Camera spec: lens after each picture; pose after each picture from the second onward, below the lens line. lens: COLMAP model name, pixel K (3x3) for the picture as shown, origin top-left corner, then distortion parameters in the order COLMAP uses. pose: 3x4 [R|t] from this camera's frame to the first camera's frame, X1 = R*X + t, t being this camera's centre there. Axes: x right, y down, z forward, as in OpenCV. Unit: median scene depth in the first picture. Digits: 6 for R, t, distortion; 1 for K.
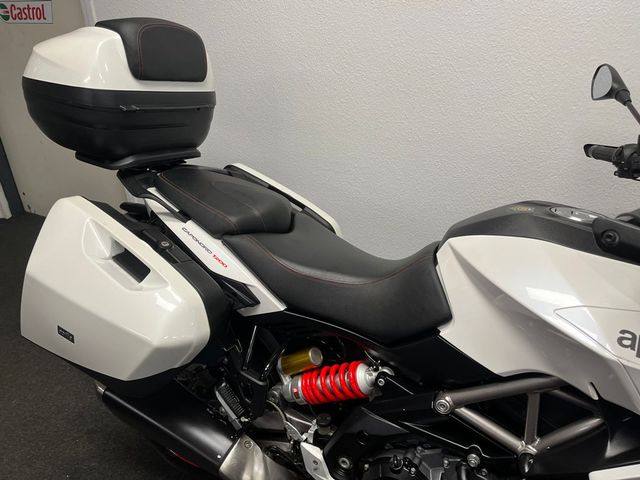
lens RADIAL K [[481.8, 0, 320.0], [0, 481.8, 240.0], [0, 0, 1]] dist [0.073597, -0.079126]
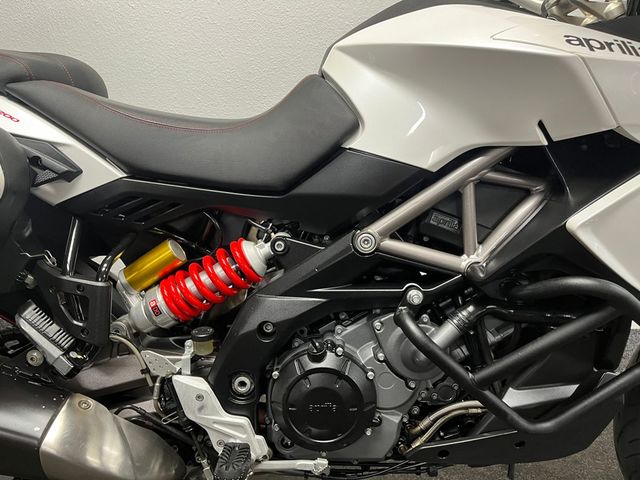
lens RADIAL K [[481.8, 0, 320.0], [0, 481.8, 240.0], [0, 0, 1]] dist [0.073597, -0.079126]
pose [[0.900710, -0.112909, 0.419491, -0.119810], [0.181184, 0.975276, -0.126529, 0.361771], [-0.394833, 0.189971, 0.898898, 0.284460]]
